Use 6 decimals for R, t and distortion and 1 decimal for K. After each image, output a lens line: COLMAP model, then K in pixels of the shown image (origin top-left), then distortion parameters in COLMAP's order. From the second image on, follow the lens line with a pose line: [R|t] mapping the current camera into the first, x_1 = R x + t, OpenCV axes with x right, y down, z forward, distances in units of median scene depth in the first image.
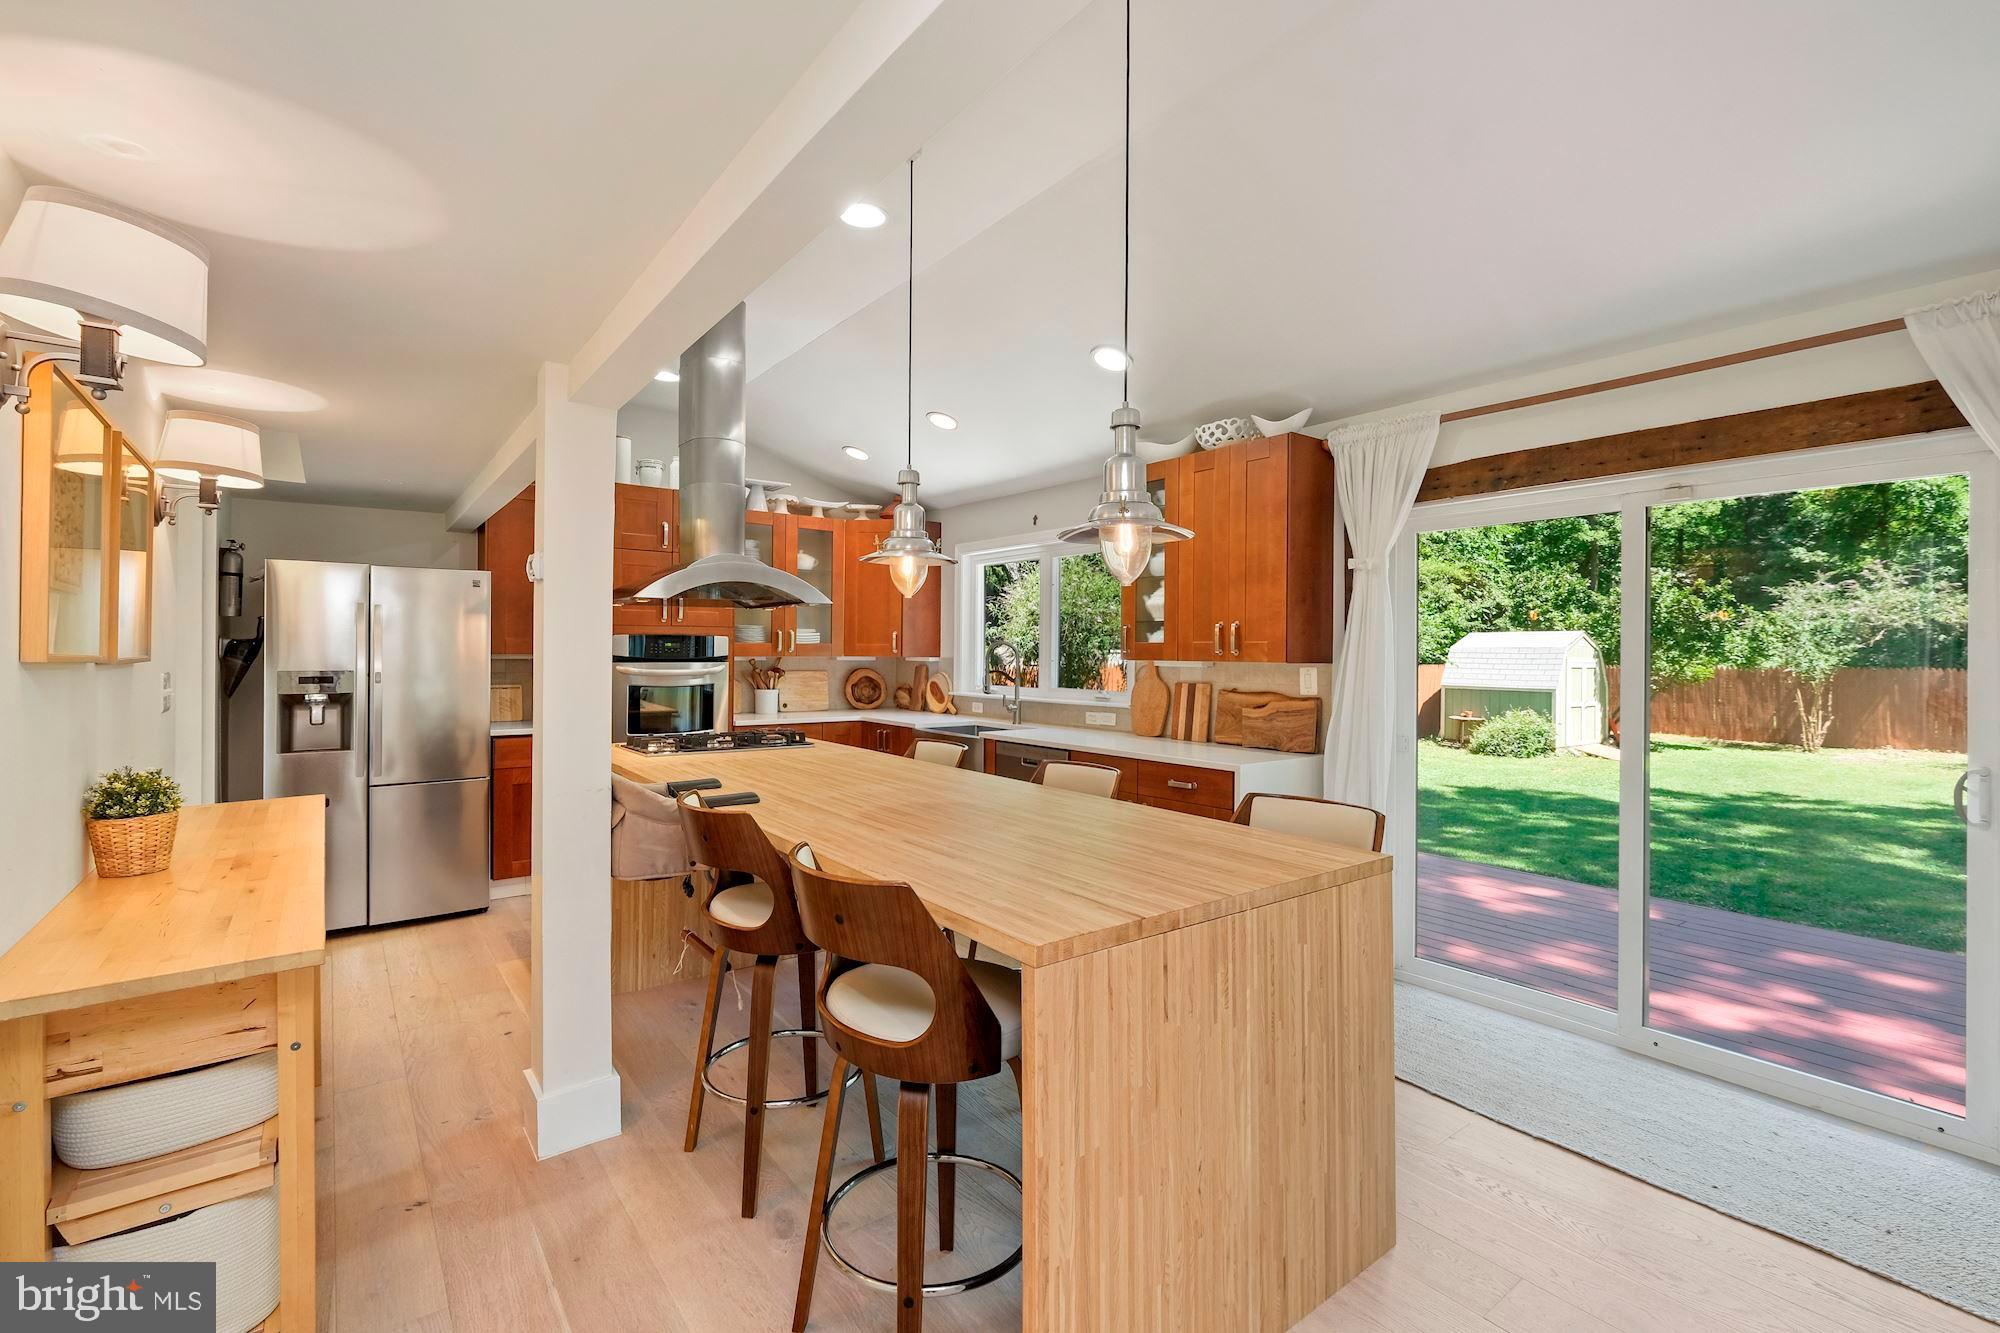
lens RADIAL K [[878.0, 0, 992.4], [0, 878.0, 649.8], [0, 0, 1]] dist [0.001468, -0.000152]
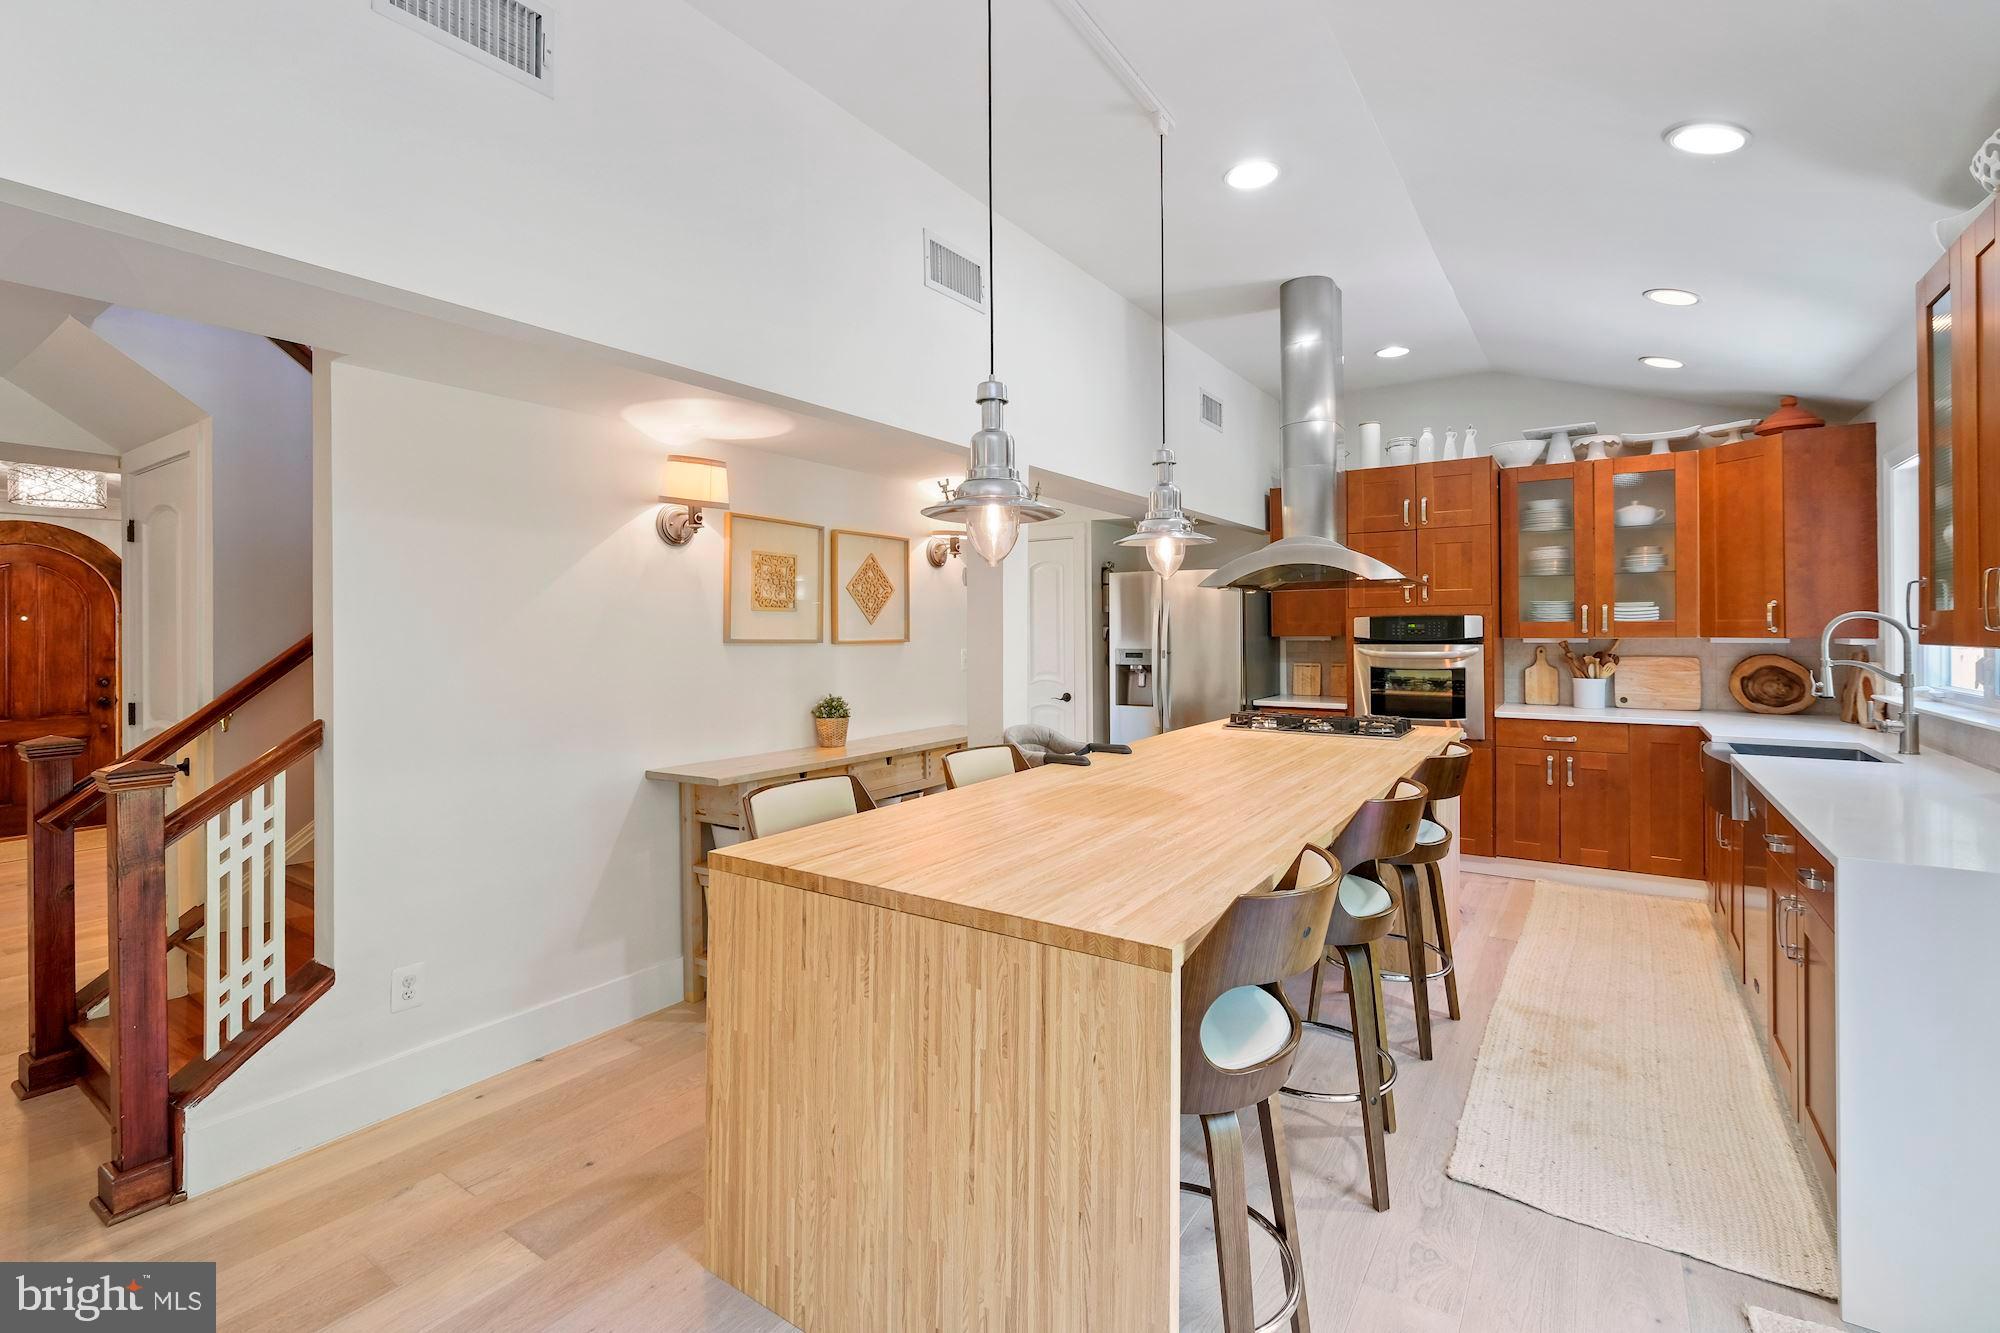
lens RADIAL K [[878.0, 0, 1003.1], [0, 878.0, 627.3], [0, 0, 1]] dist [0.001468, -0.000152]
pose [[0.330850, -0.012340, -0.943603, 0.495679], [0.008815, 0.999911, -0.009985, 0.001849], [0.943642, -0.005015, 0.330929, 0.324955]]
